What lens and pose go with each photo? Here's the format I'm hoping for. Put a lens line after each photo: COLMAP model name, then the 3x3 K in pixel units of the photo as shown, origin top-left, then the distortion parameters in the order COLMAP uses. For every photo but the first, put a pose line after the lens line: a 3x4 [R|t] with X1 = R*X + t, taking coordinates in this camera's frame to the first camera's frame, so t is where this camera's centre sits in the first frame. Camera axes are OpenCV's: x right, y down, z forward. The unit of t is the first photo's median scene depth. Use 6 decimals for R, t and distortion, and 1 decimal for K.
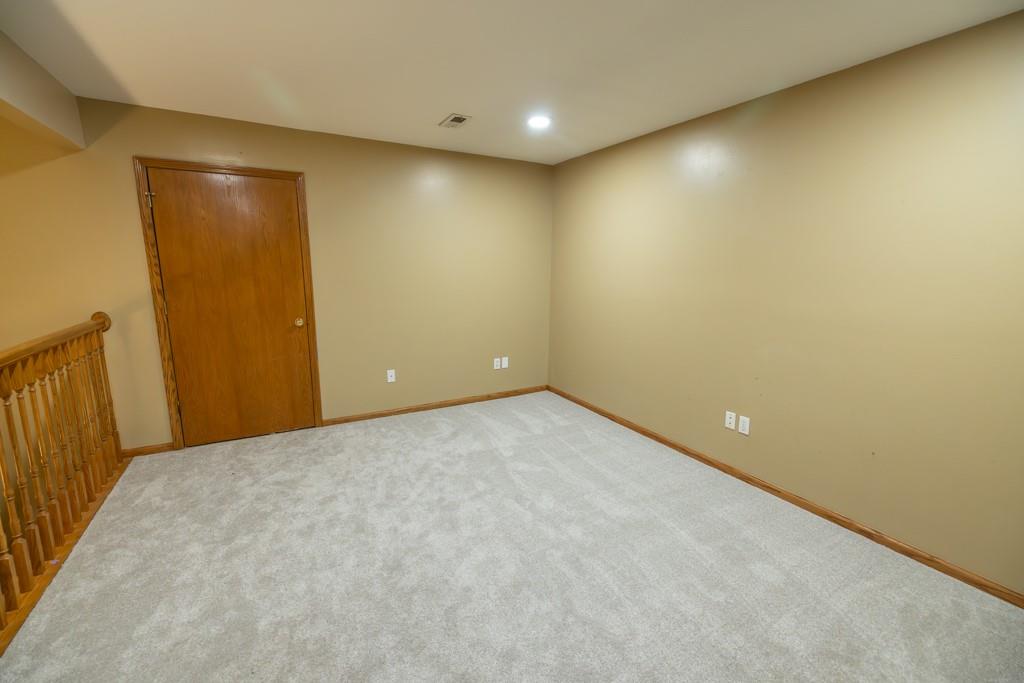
lens RADIAL K [[430.7, 0, 511.7], [0, 430.7, 343.2], [0, 0, 1]] dist [-0.001324, -0.000151]
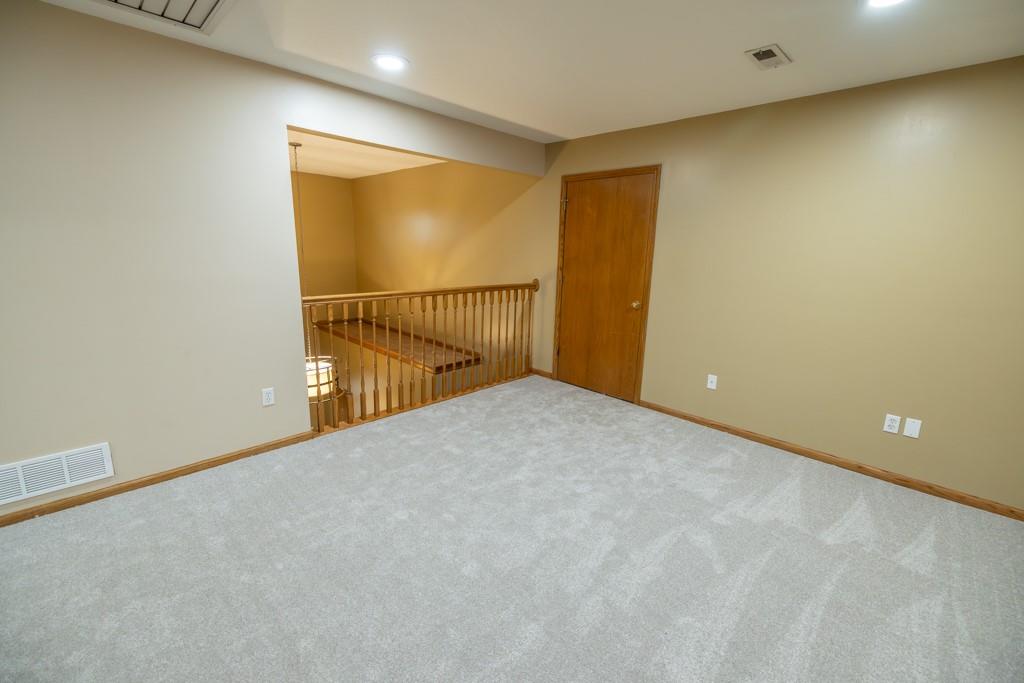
lens RADIAL K [[430.7, 0, 511.4], [0, 430.7, 336.0], [0, 0, 1]] dist [-0.001324, -0.000151]
pose [[0.270981, 0.194759, -0.942676, 0.500959], [-0.201055, 0.969169, 0.142437, -0.067924], [0.941353, 0.150932, 0.301784, 0.411533]]
